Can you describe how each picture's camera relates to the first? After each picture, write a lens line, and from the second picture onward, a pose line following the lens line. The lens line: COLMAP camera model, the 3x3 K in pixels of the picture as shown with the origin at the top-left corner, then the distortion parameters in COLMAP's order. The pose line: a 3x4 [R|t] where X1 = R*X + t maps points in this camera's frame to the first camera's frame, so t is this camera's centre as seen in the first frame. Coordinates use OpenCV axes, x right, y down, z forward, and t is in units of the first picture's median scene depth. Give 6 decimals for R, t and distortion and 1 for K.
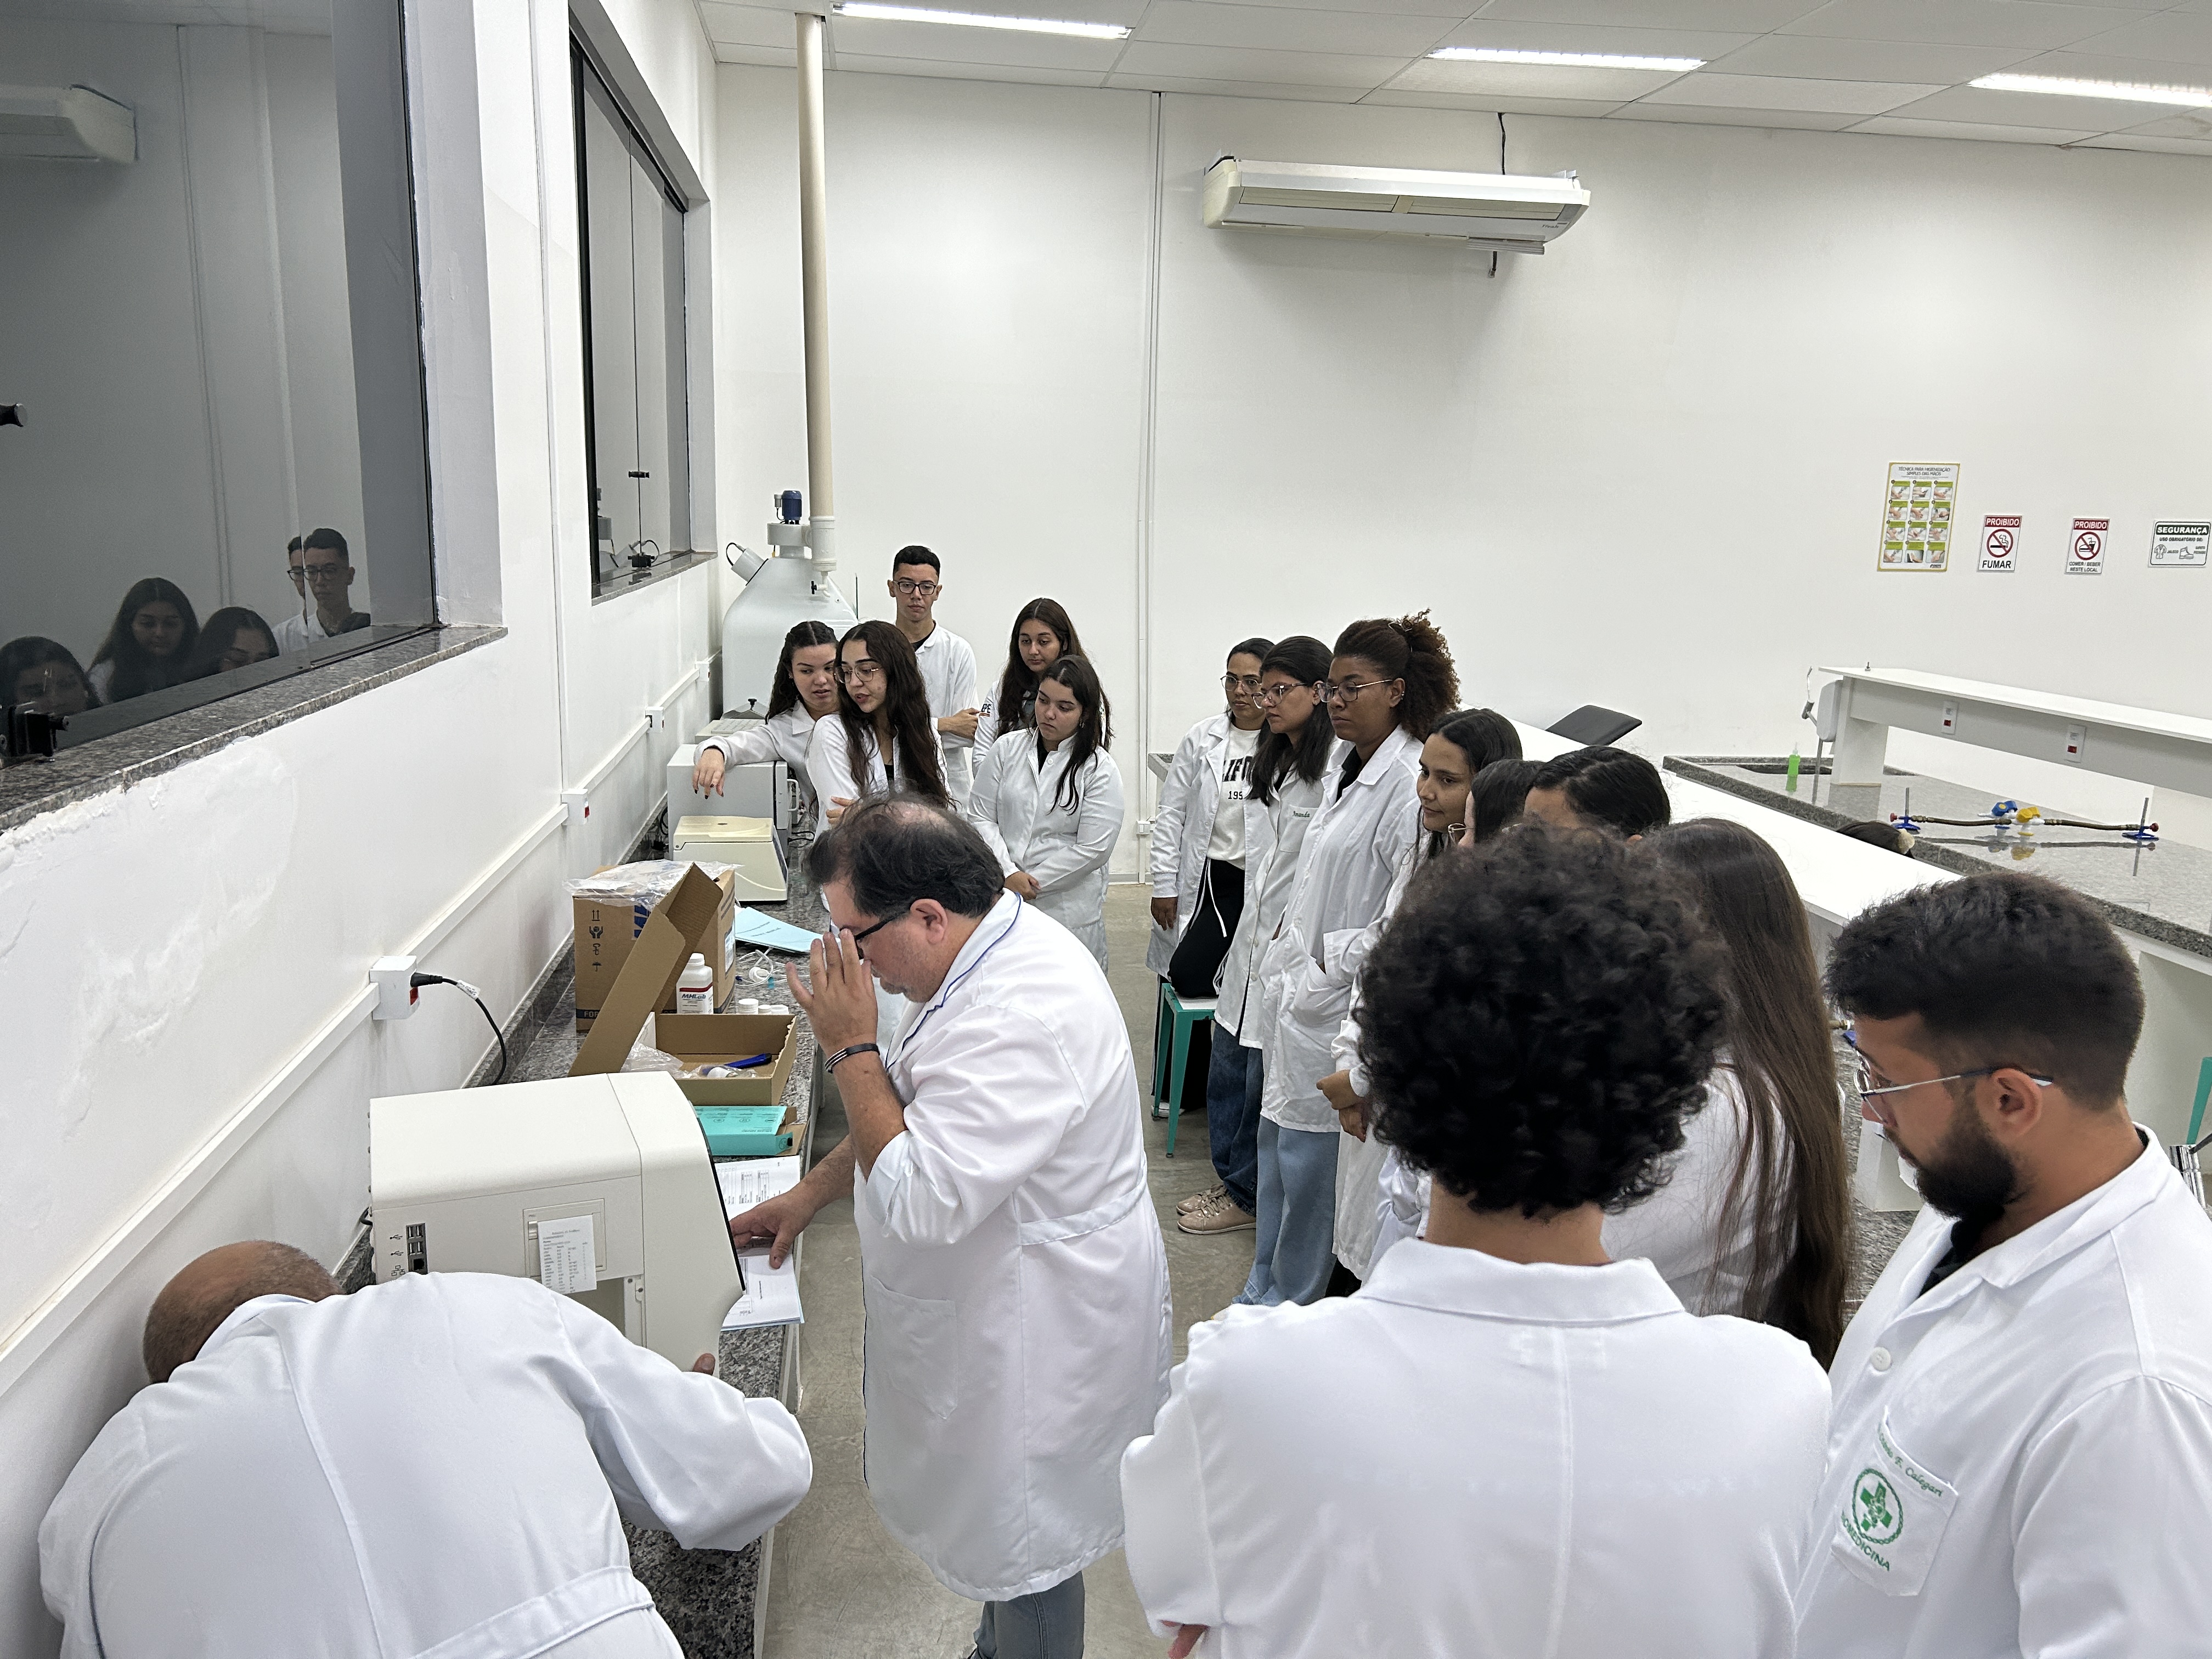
lens RADIAL K [[1664.9, 0, 1104.9], [0, 1664.9, 855.4], [0, 0, 1]] dist [0.039944, -0.052590]
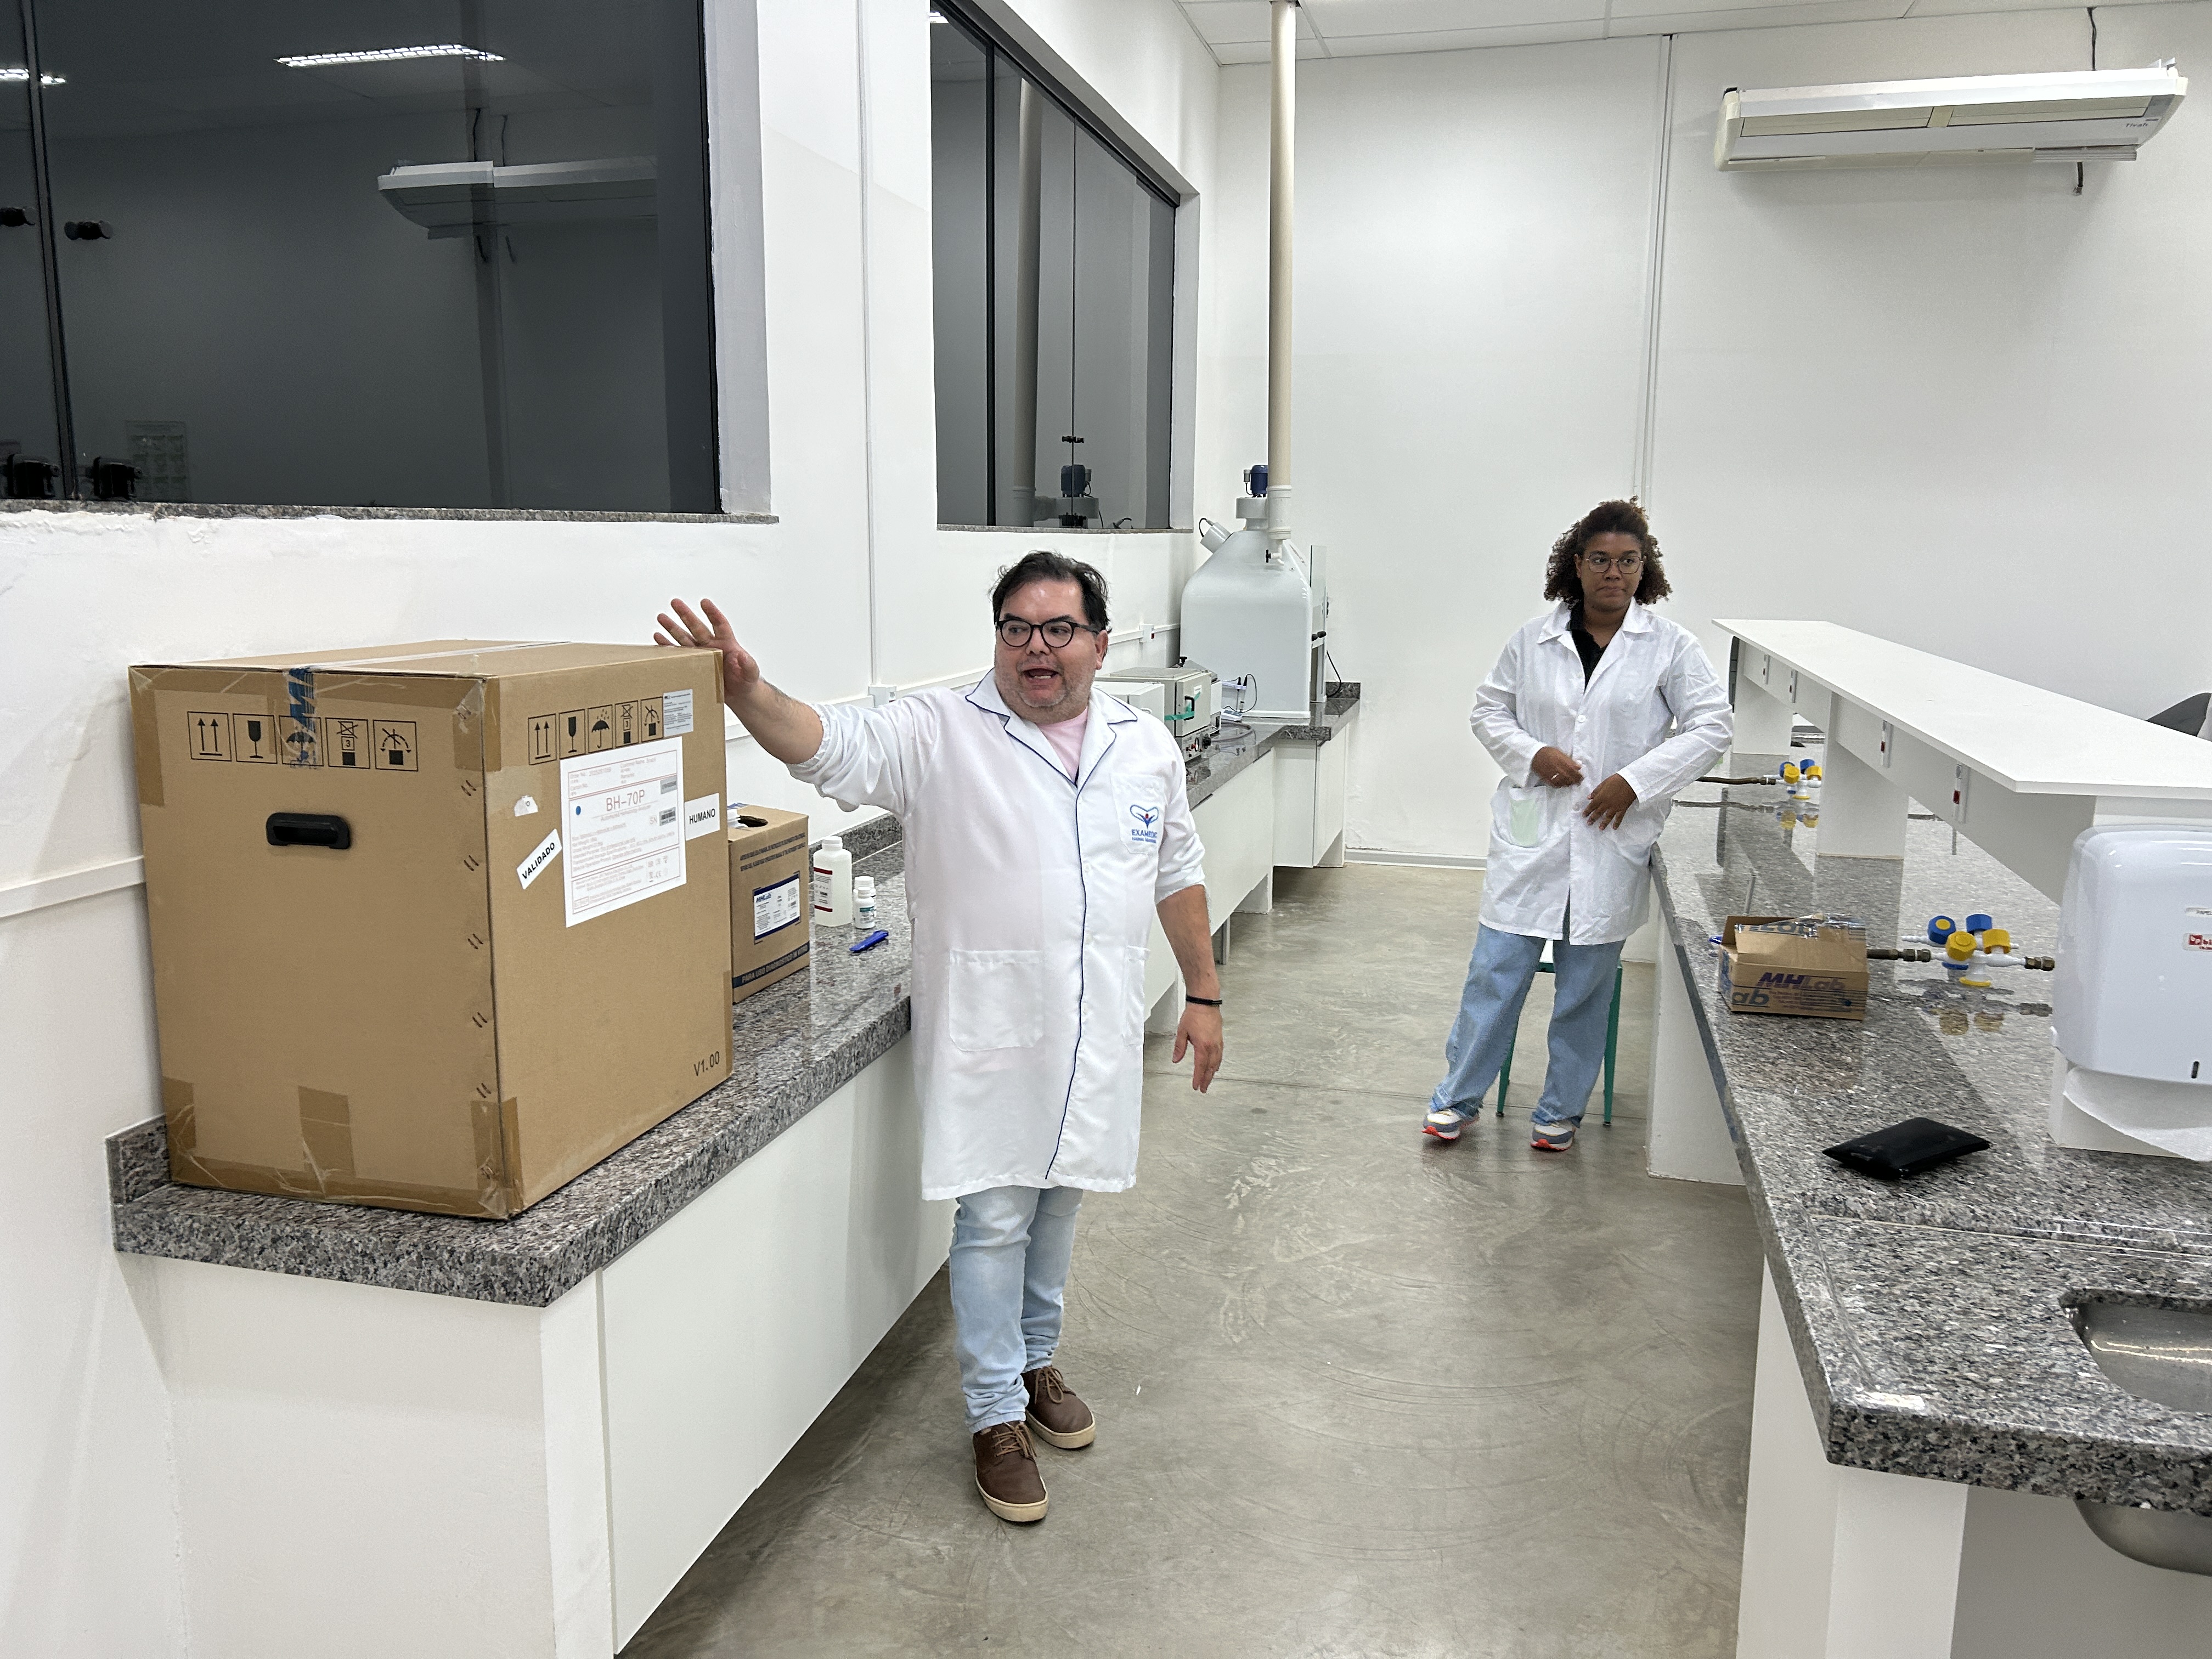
lens RADIAL K [[1661.8, 0, 1106.0], [0, 1661.8, 829.5], [0, 0, 1]] dist [0.052356, -0.054607]
pose [[0.923071, 0.043026, -0.382217, 0.127331], [-0.058714, 0.997840, -0.029472, 0.041981], [0.380123, 0.049646, 0.923603, 0.023982]]
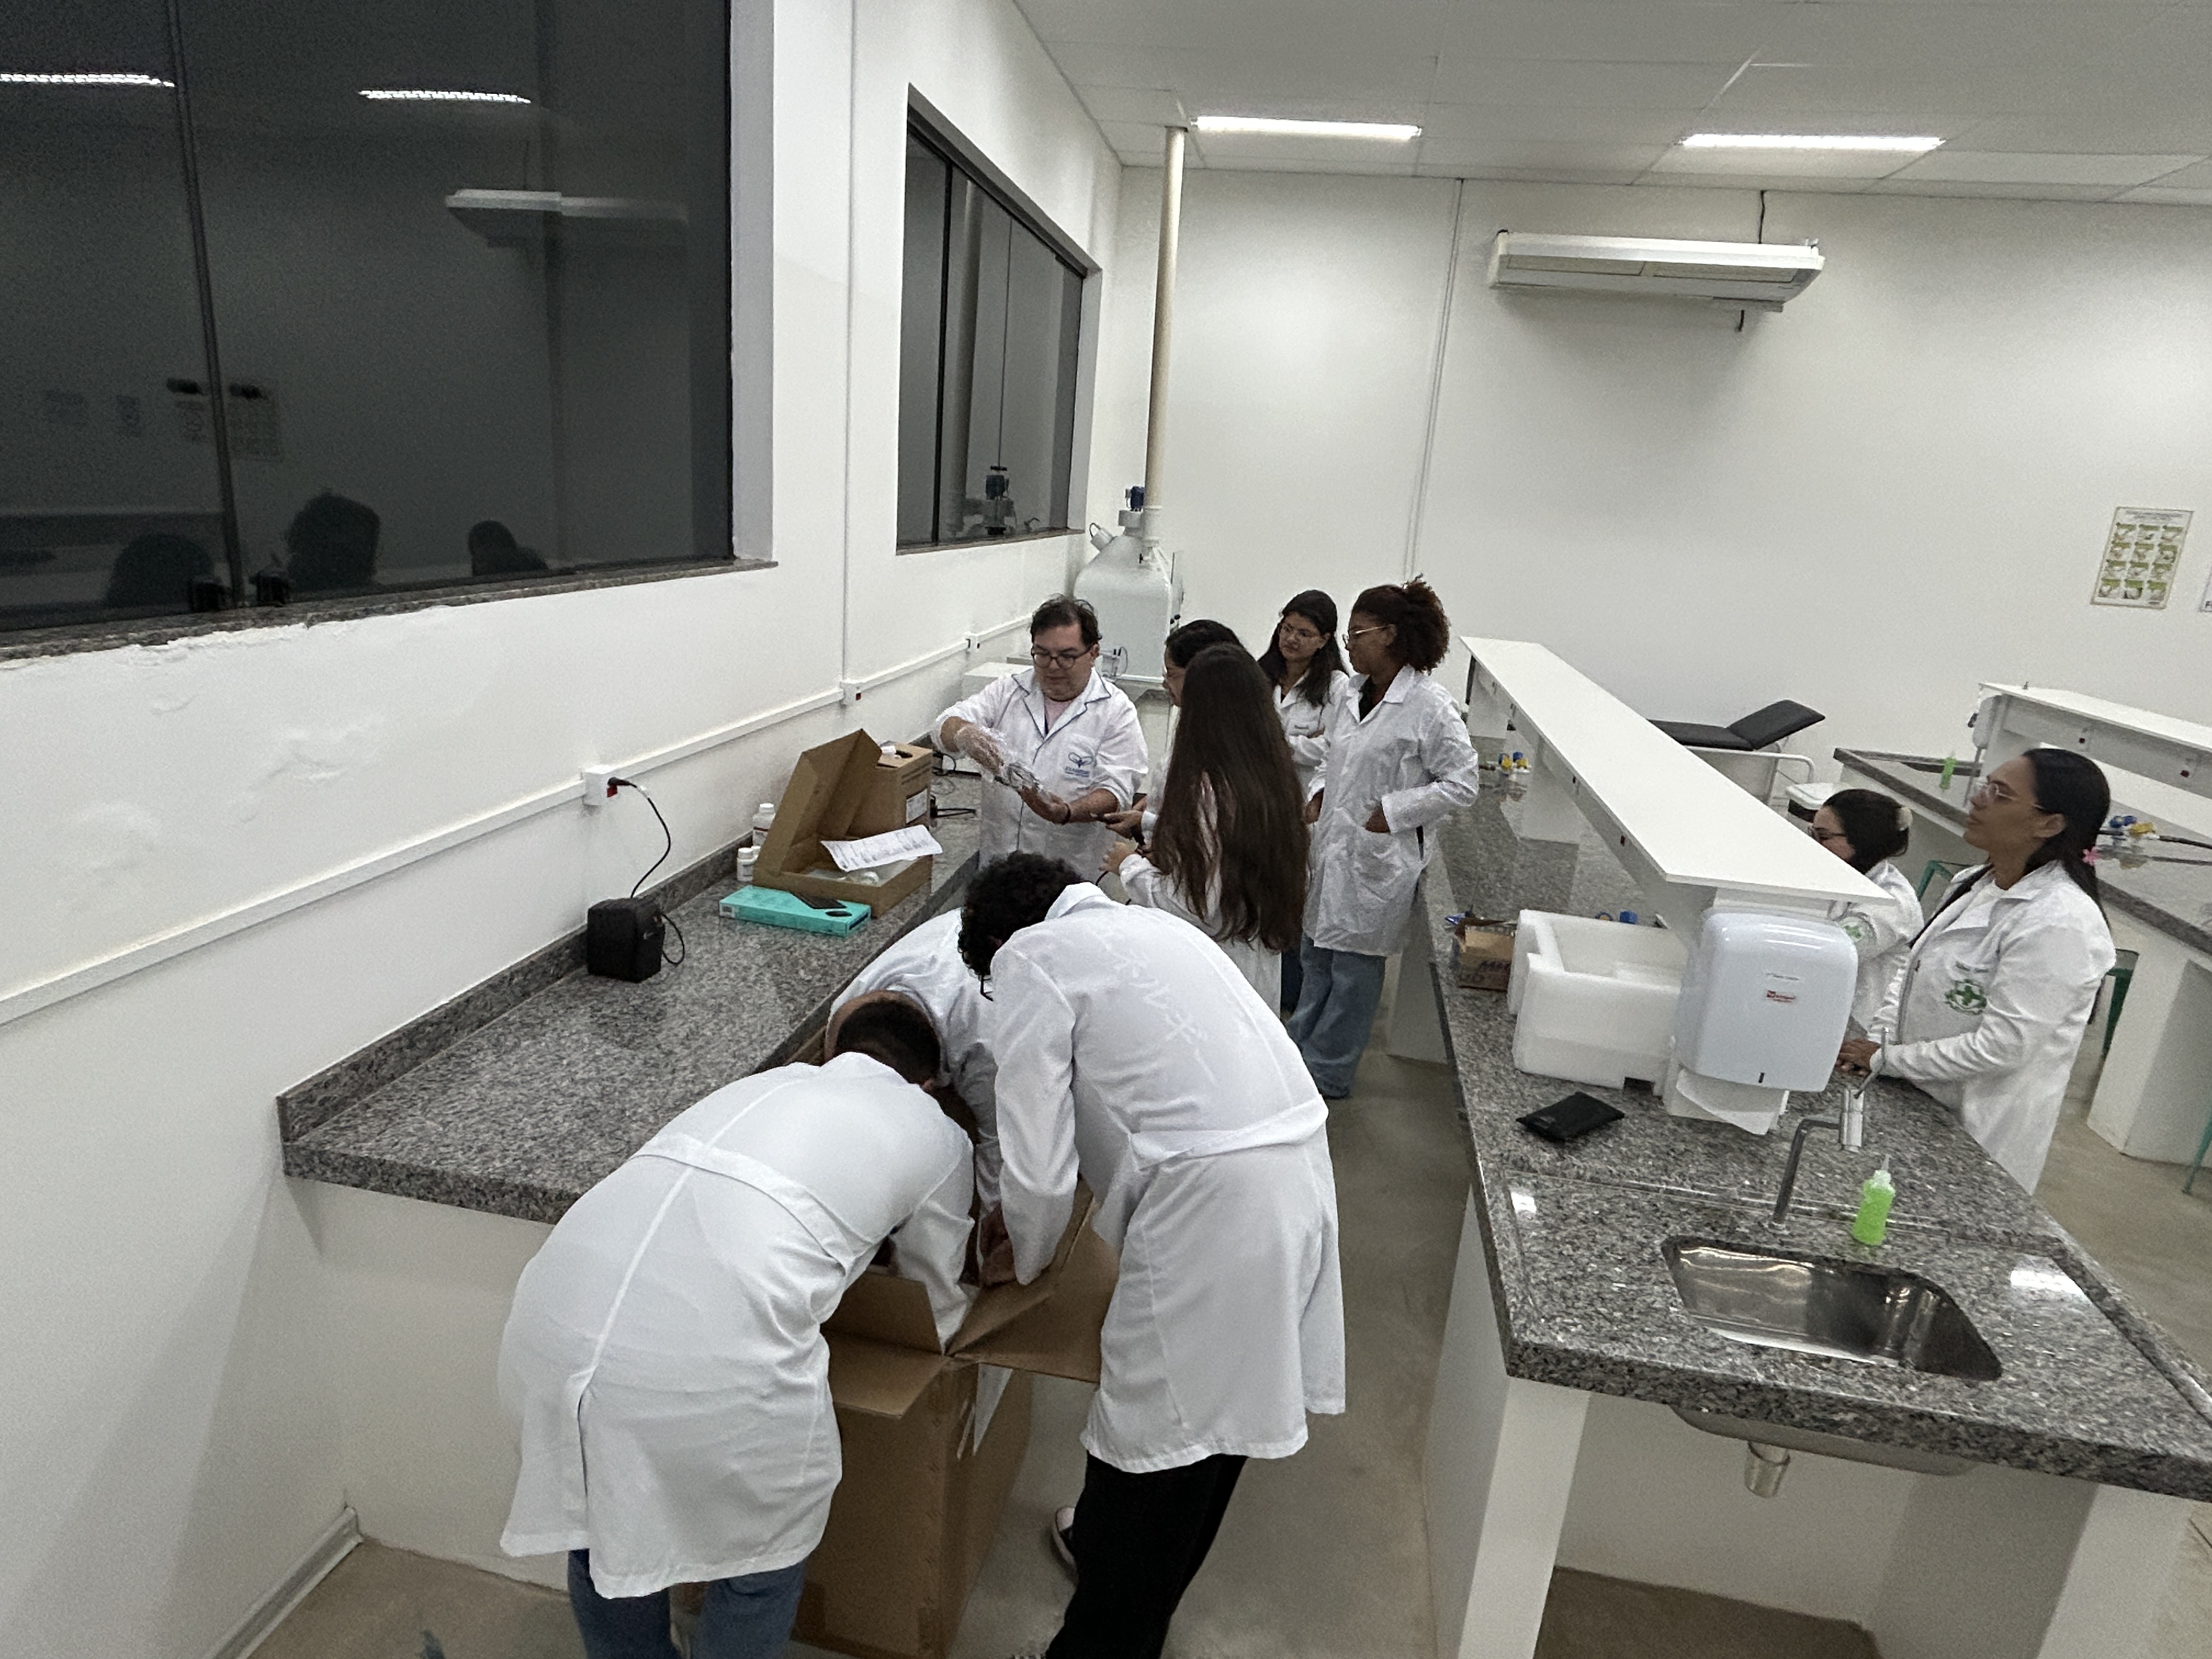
lens RADIAL K [[1244.5, 0, 1108.8], [0, 1244.5, 838.1], [0, 0, 1]] dist [-0.003843, 0.000097]
pose [[0.949547, 0.123750, -0.288179, 0.117106], [-0.108585, 0.991752, 0.068095, -0.000334], [0.294229, -0.033367, 0.955152, 0.014678]]
